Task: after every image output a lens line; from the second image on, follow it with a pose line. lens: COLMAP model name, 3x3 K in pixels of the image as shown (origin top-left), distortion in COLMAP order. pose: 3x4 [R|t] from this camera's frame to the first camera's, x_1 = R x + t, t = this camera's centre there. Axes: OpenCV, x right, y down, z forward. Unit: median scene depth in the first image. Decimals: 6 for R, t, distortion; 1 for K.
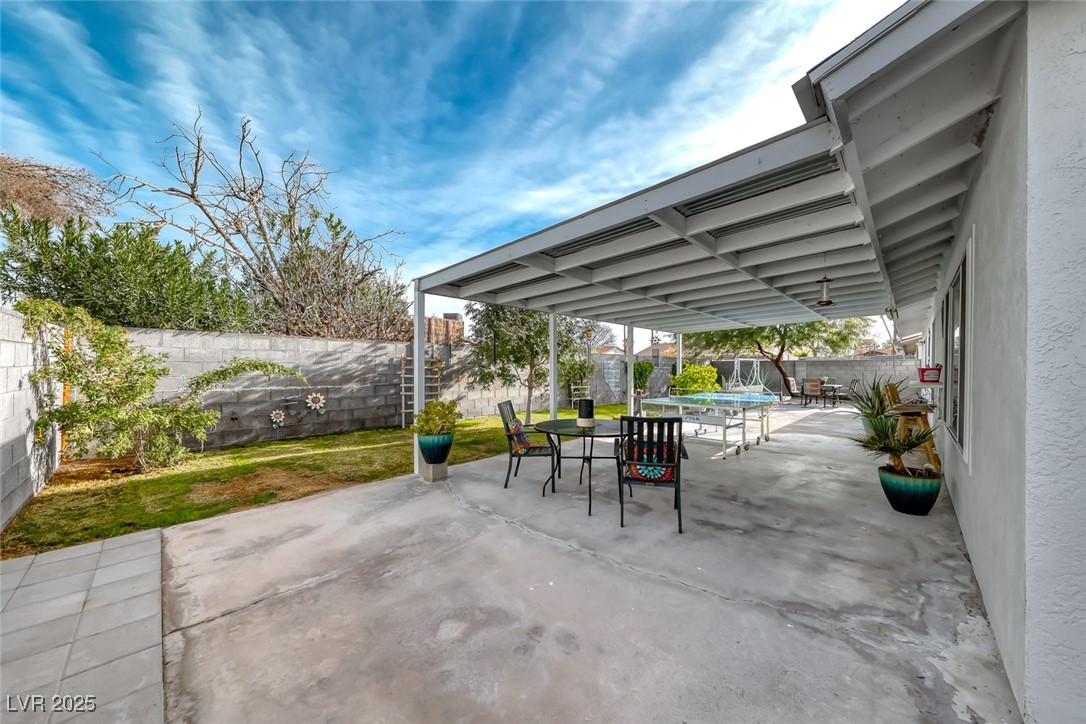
lens RADIAL K [[372.0, 0, 532.9], [0, 372.0, 367.8], [0, 0, 1]] dist [0.000517, -0.000122]
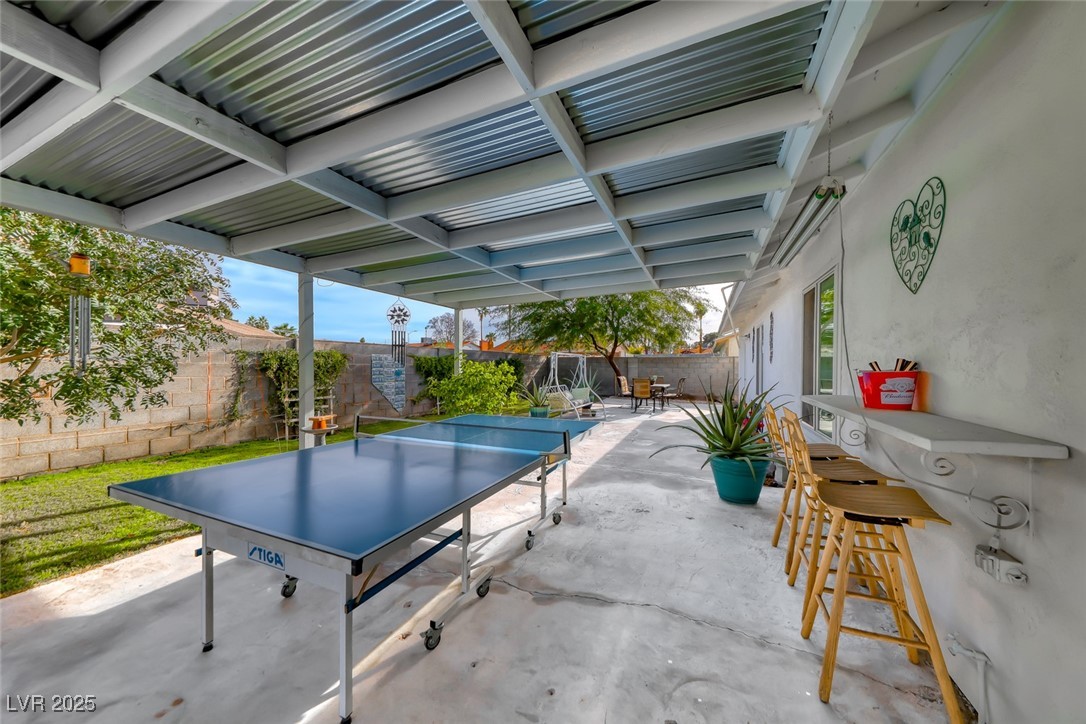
lens RADIAL K [[372.0, 0, 546.1], [0, 372.0, 364.9], [0, 0, 1]] dist [0.000517, -0.000122]
pose [[0.926991, 0.001459, 0.375080, 0.197713], [-0.002308, 0.999996, 0.001814, -0.001972], [-0.375076, -0.002548, 0.926991, 0.255502]]
